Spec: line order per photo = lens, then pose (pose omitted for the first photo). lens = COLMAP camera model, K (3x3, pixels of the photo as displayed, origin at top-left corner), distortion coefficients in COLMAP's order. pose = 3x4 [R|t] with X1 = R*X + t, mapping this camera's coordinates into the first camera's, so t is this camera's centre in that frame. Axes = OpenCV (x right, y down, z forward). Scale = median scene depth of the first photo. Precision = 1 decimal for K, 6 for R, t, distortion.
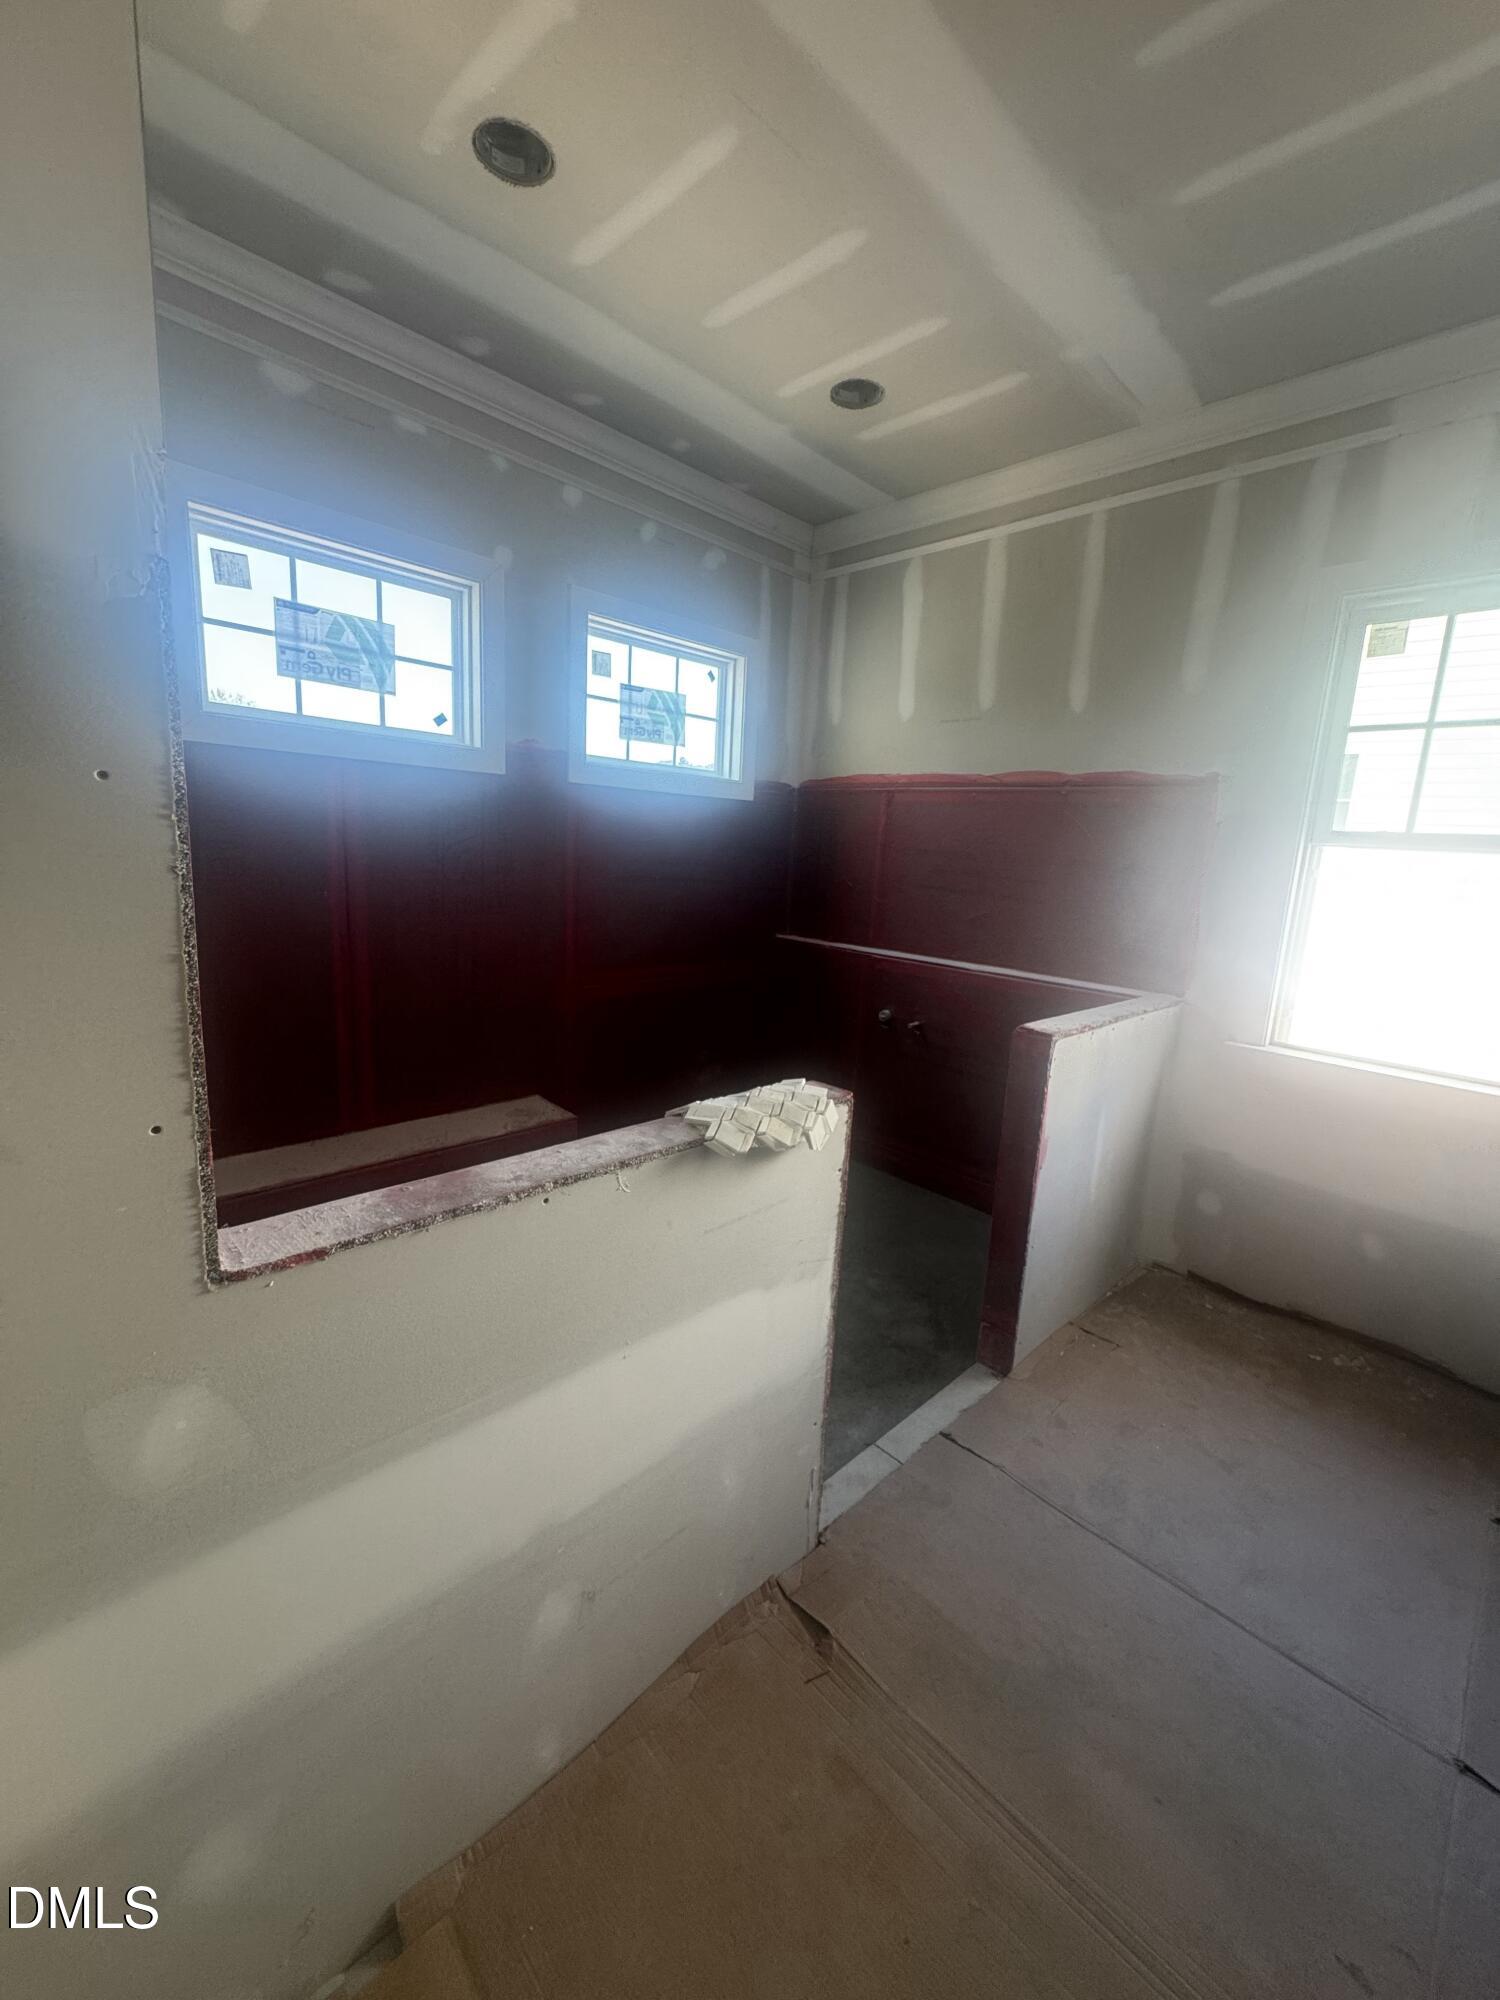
lens RADIAL K [[799.3, 0, 752.7], [0, 799.3, 999.1], [0, 0, 1]] dist [-0.003745, 0.000066]
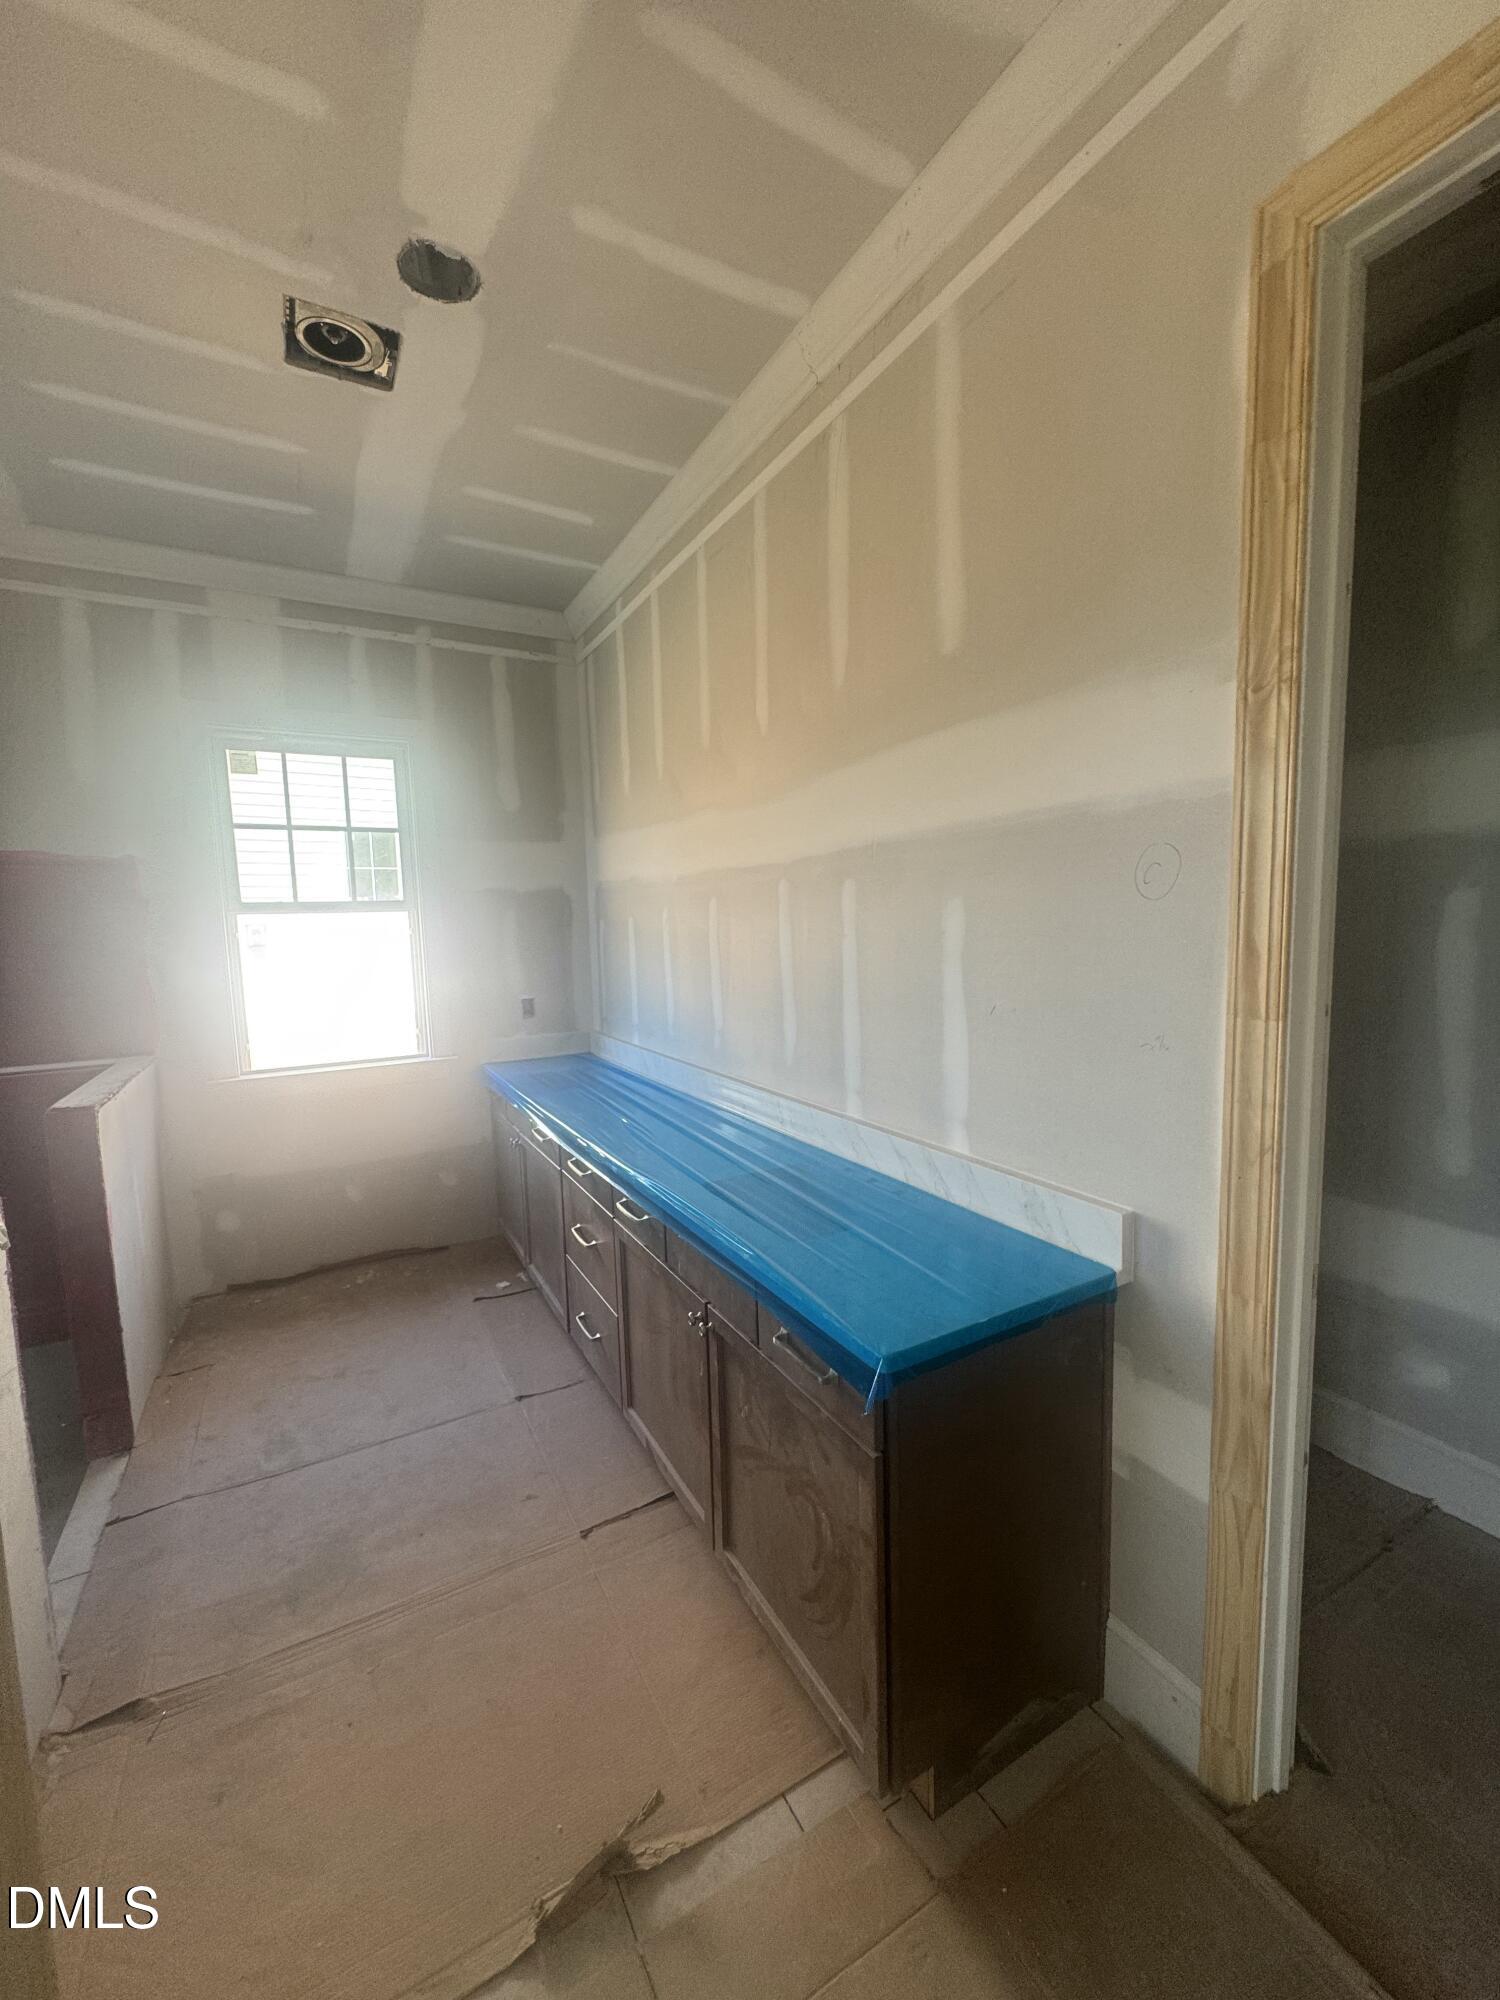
lens RADIAL K [[799.3, 0, 752.2], [0, 799.3, 1000.6], [0, 0, 1]] dist [-0.003745, 0.000066]
pose [[0.258895, -0.156296, 0.953176, -0.329328], [0.222120, 0.970008, 0.098725, -0.000757], [-0.940019, 0.186160, 0.285847, -0.121416]]
